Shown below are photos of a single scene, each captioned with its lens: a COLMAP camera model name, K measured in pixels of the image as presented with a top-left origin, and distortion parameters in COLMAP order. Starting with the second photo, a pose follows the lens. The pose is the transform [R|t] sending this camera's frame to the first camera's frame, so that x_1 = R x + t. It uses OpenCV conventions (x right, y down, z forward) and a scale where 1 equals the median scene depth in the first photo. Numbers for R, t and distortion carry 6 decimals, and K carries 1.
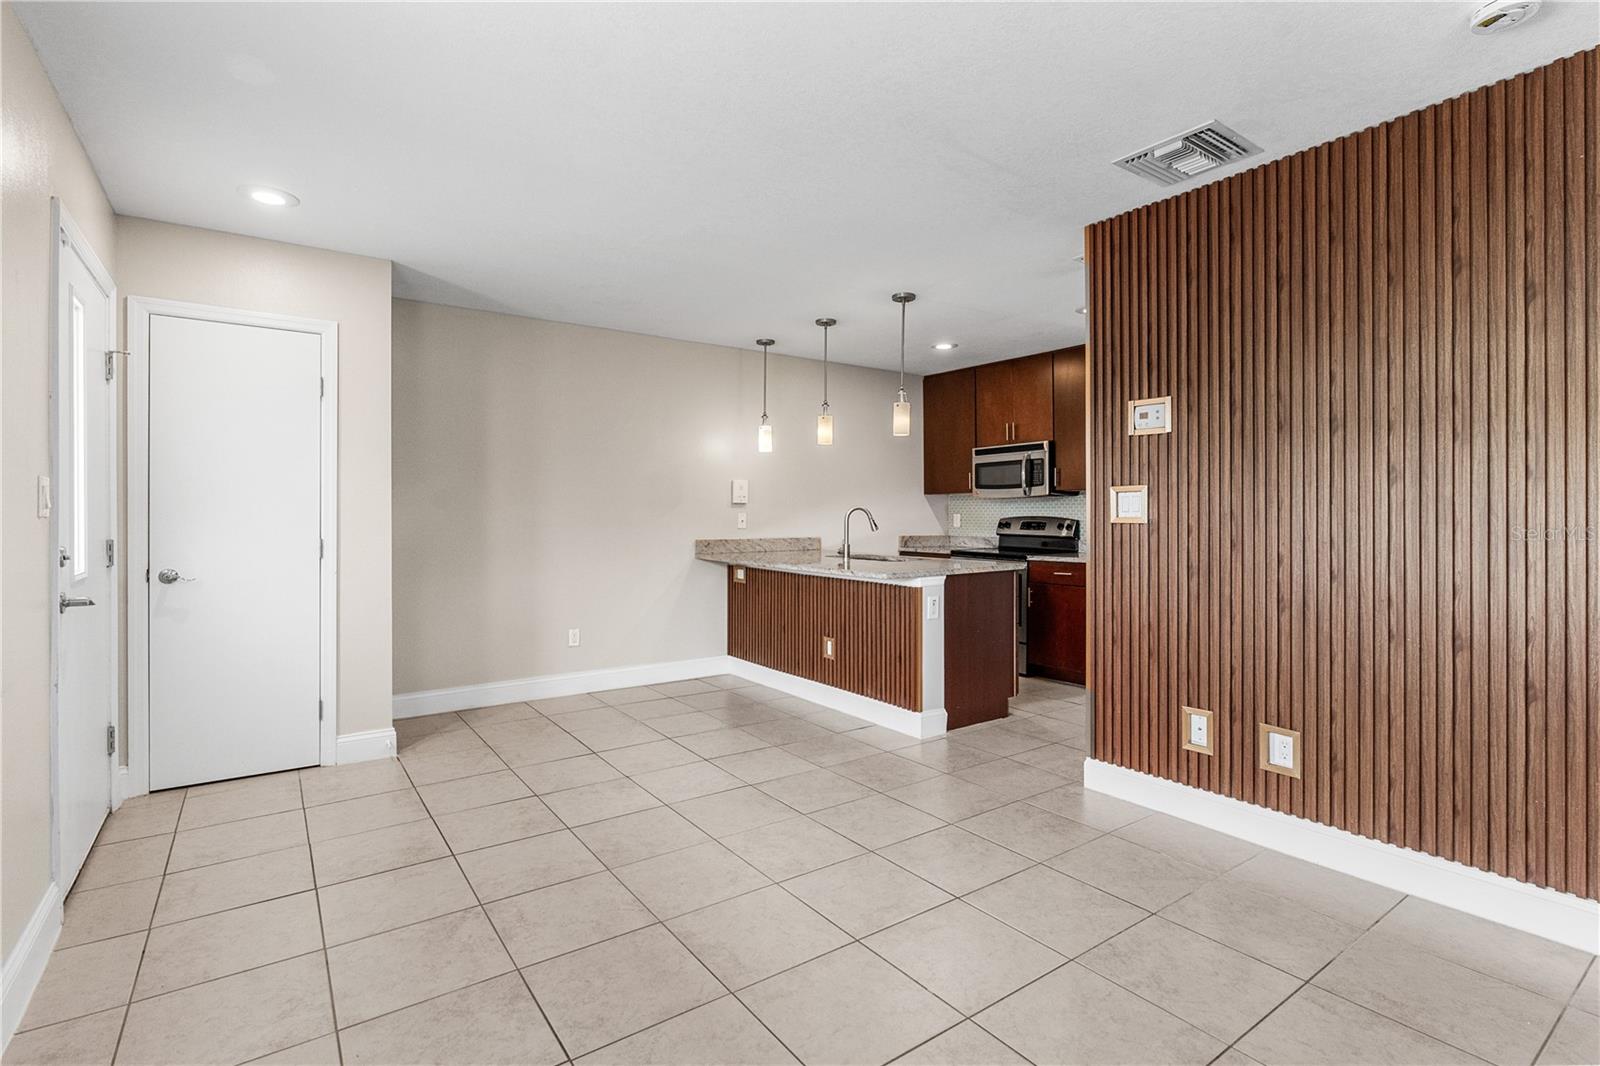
lens RADIAL K [[740.5, 0, 764.5], [0, 740.5, 509.3], [0, 0, 1]] dist [-0.003248, 0.001291]
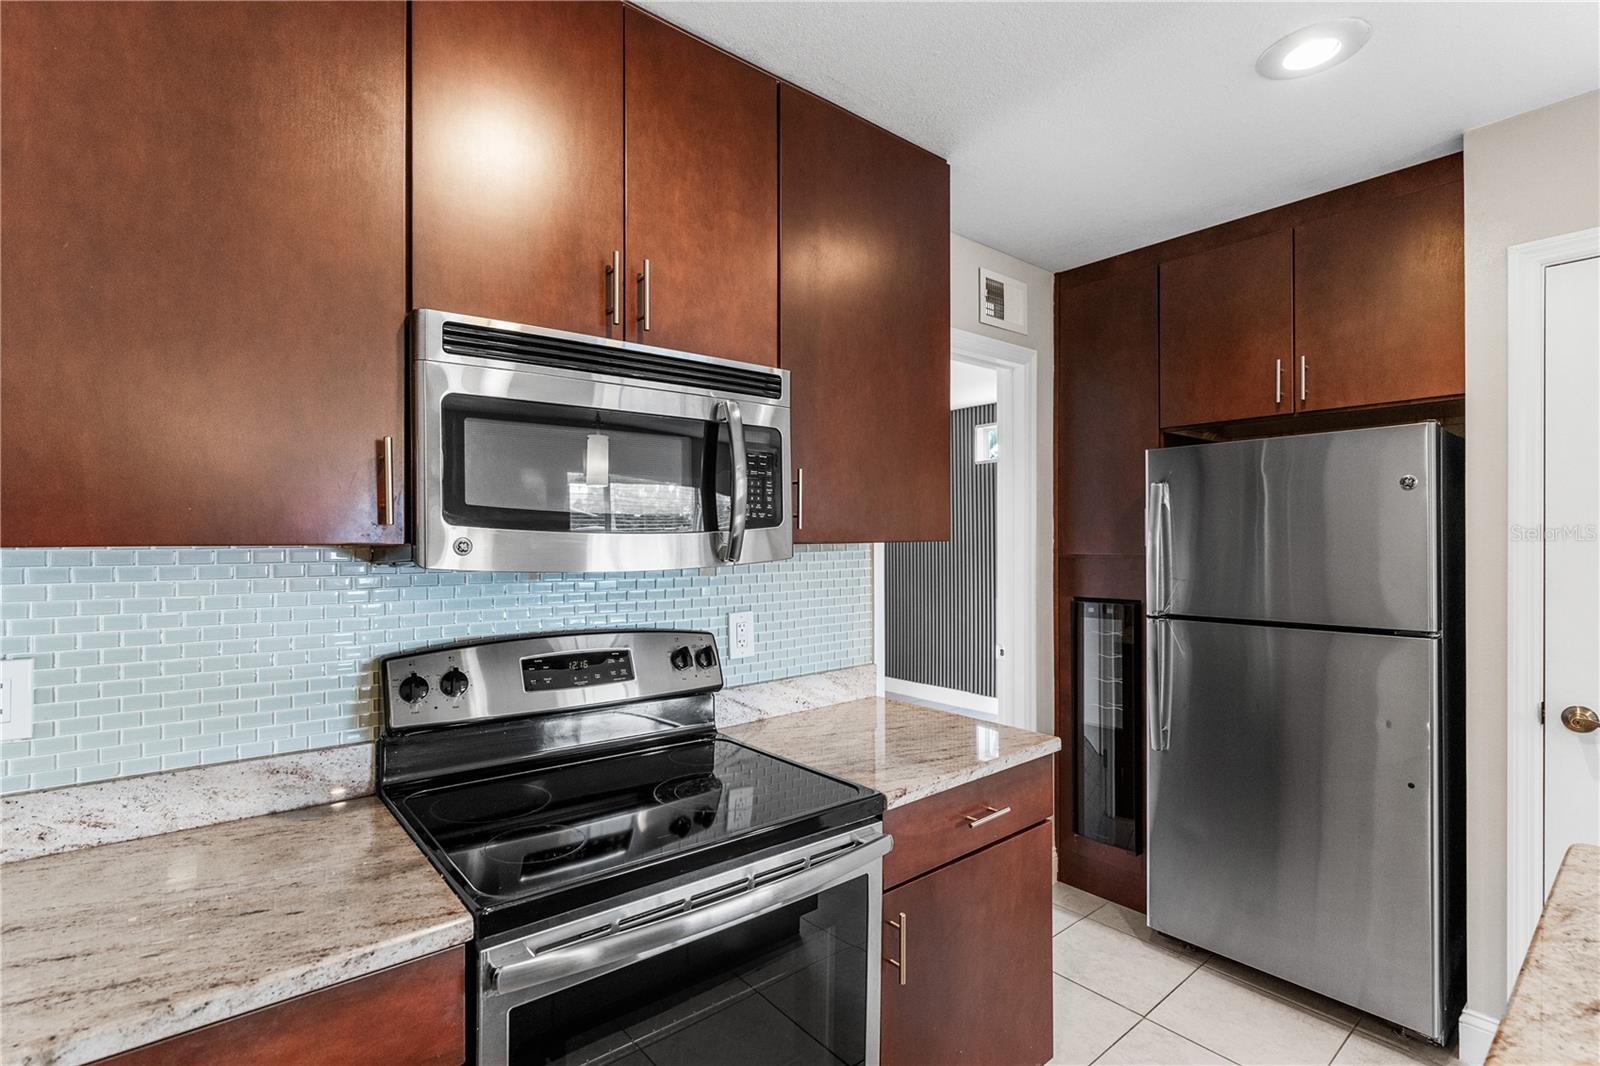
lens RADIAL K [[740.5, 0, 797.4], [0, 740.5, 549.1], [0, 0, 1]] dist [-0.003248, 0.001291]
pose [[-0.113310, -0.011972, 0.993488, 0.092409], [-0.004523, 0.999923, 0.011534, -0.026110], [-0.993549, -0.003187, -0.113355, 1.006308]]
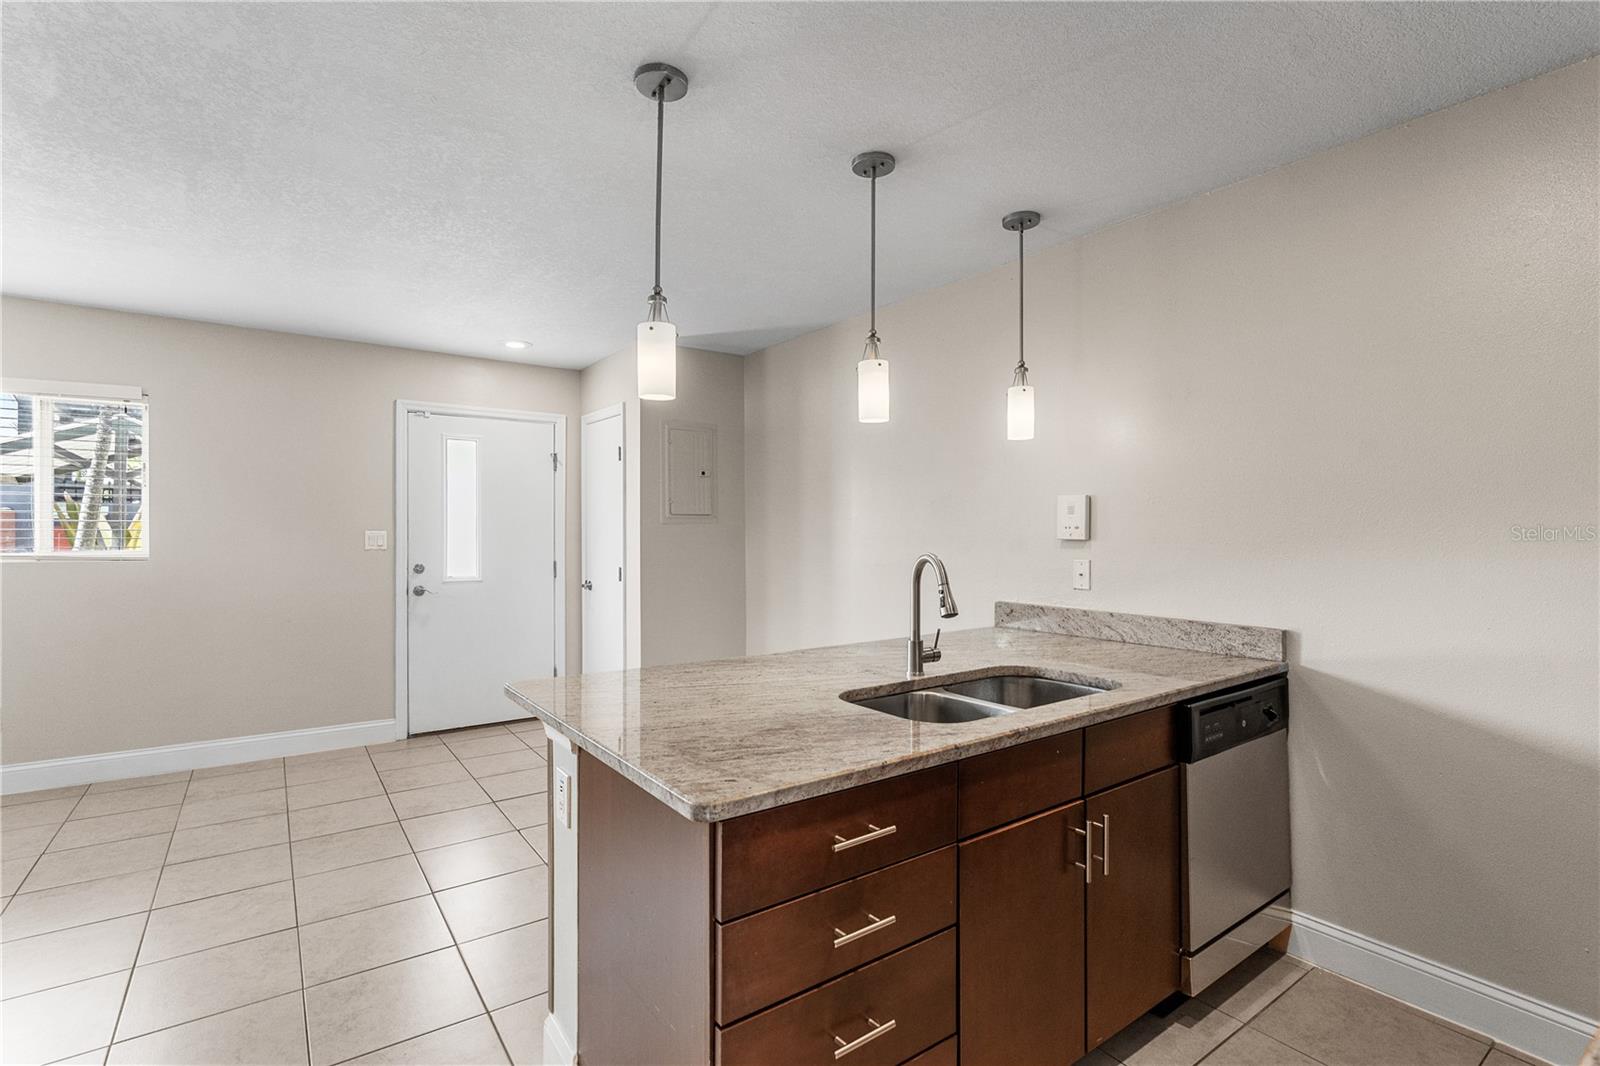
lens RADIAL K [[740.5, 0, 796.6], [0, 740.5, 532.7], [0, 0, 1]] dist [-0.003248, 0.001291]
pose [[0.041306, 0.001797, -0.999145, 0.470097], [0.007186, 0.999972, 0.002096, -0.015386], [0.999121, -0.007267, 0.041292, 0.783017]]
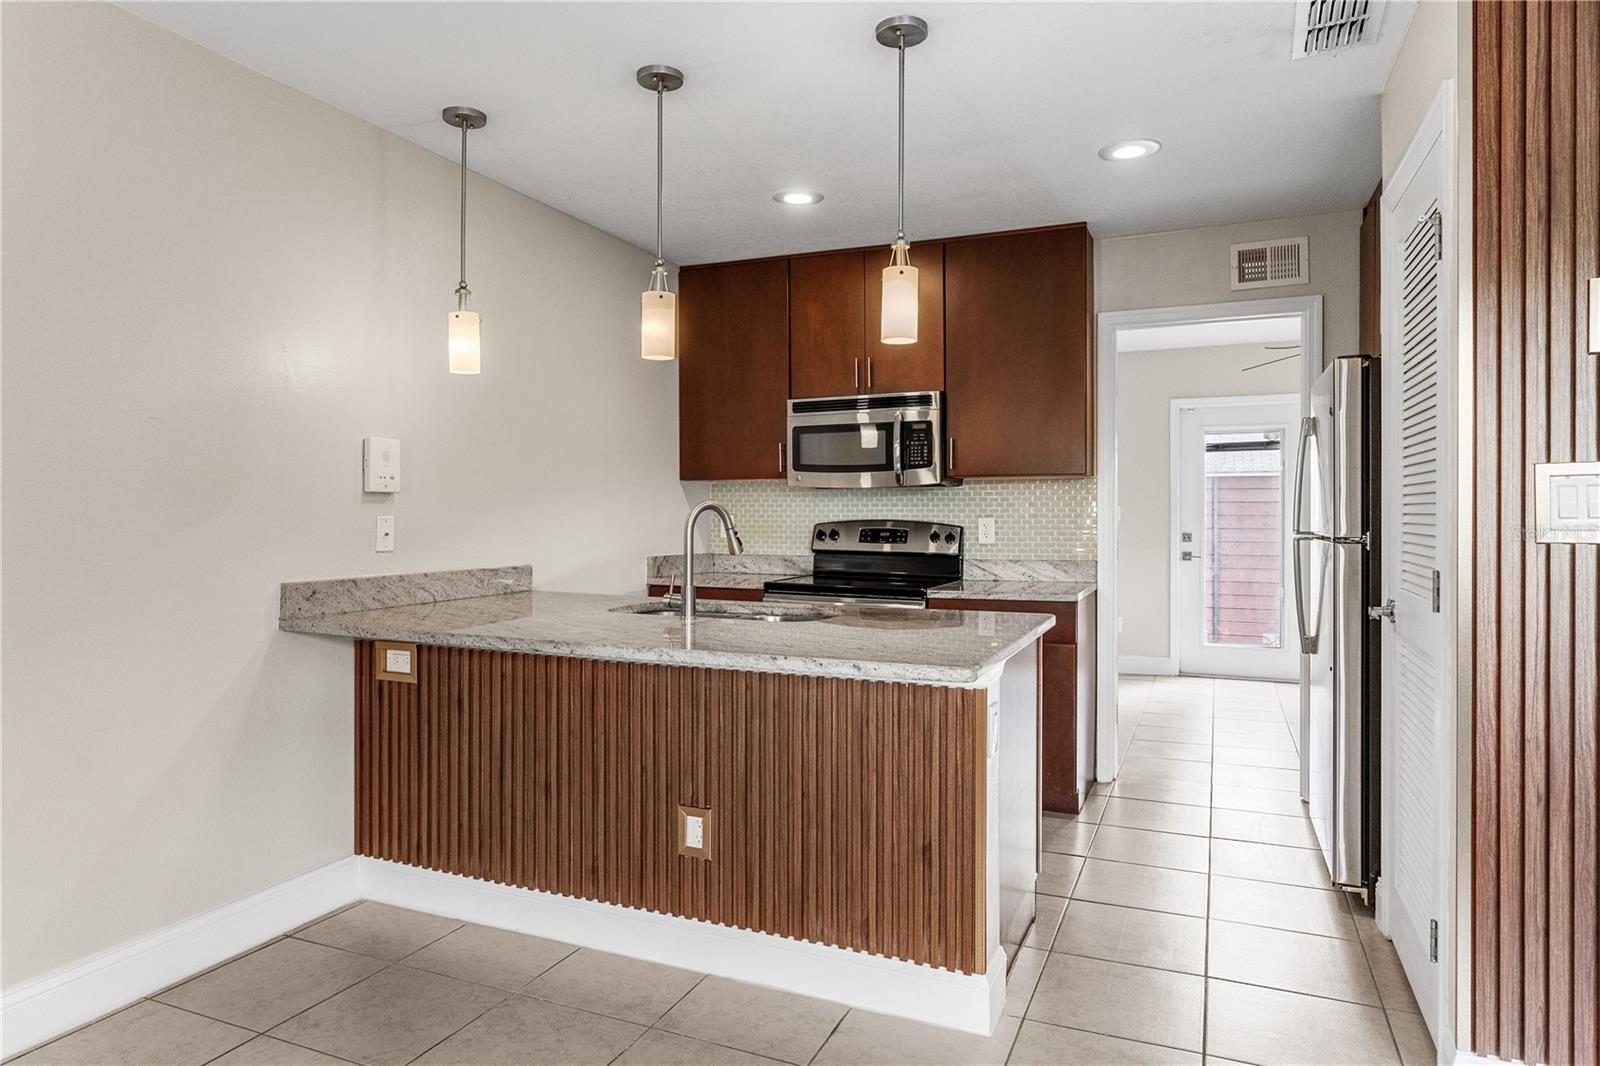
lens RADIAL K [[995.9, 0, 748.6], [0, 995.9, 520.0], [0, 0, 1]] dist [0.005401, 0.001943]
pose [[0.853785, -0.004124, 0.520609, -0.151046], [-0.004660, 0.999868, 0.015562, -0.002350], [-0.520604, -0.015712, 0.853654, 0.397654]]
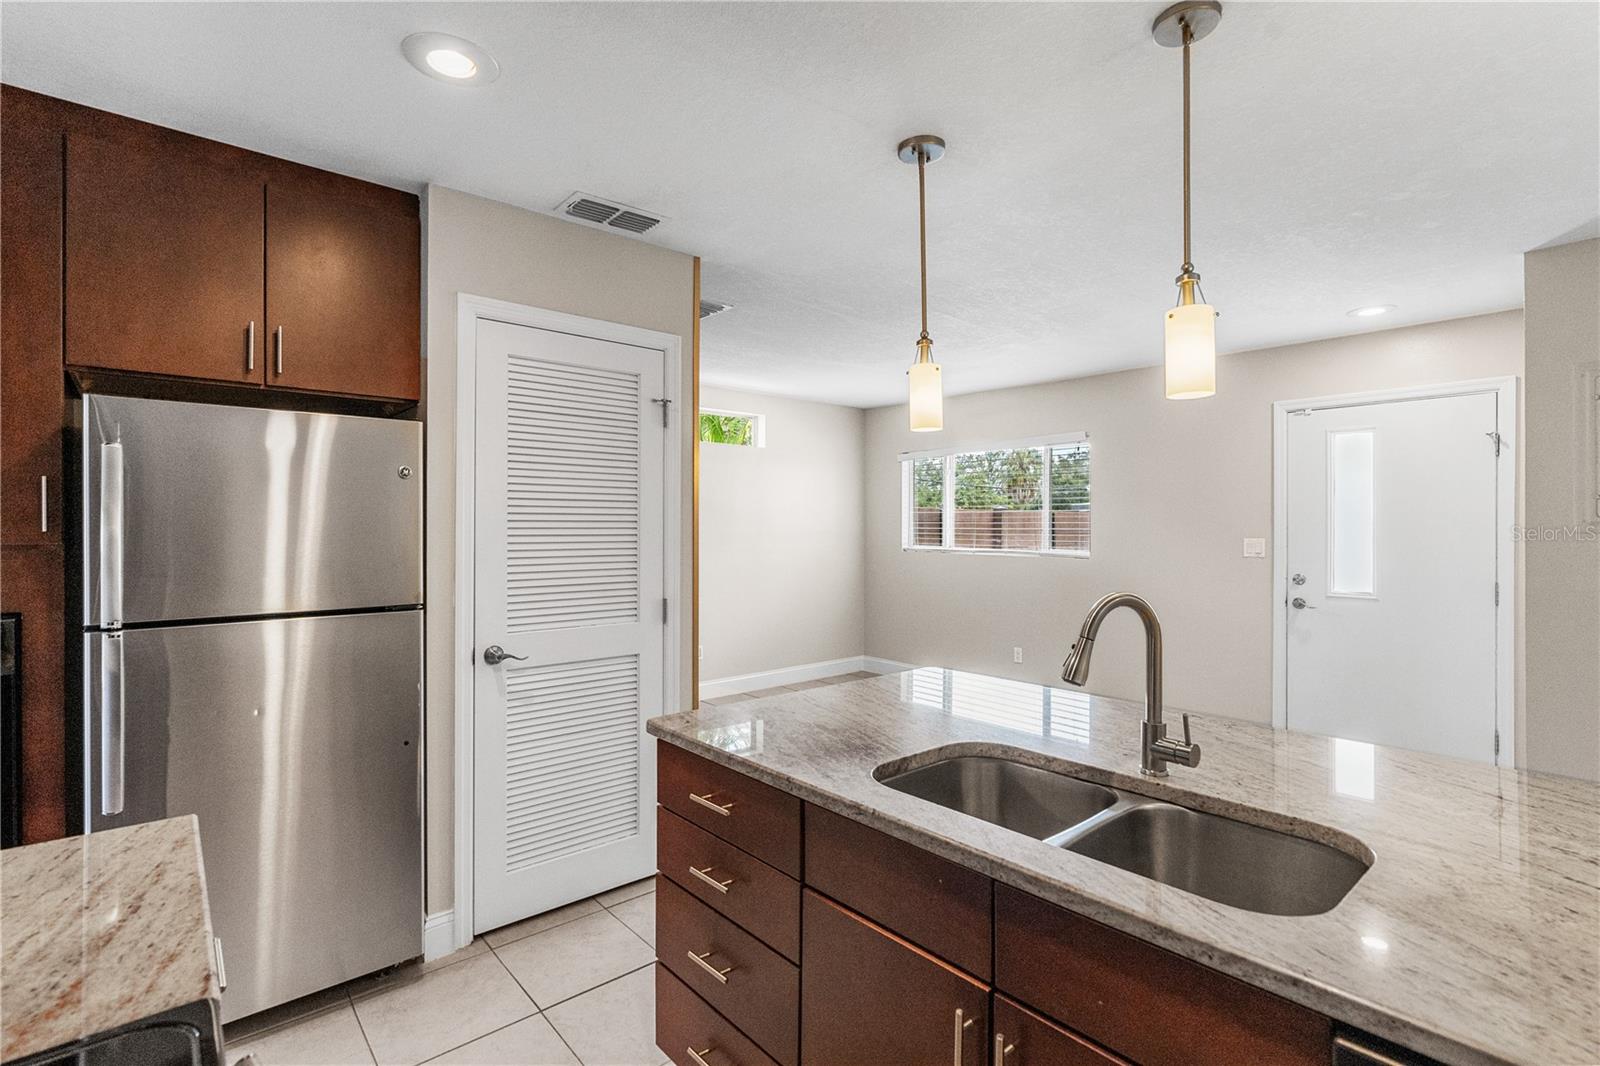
lens RADIAL K [[740.5, 0, 782.6], [0, 740.5, 526.2], [0, 0, 1]] dist [-0.003248, 0.001291]
pose [[-0.991971, -0.002293, -0.126448, 0.253286], [-0.001042, 0.999950, -0.009964, -0.023632], [0.126465, -0.009752, -0.991923, 1.094430]]
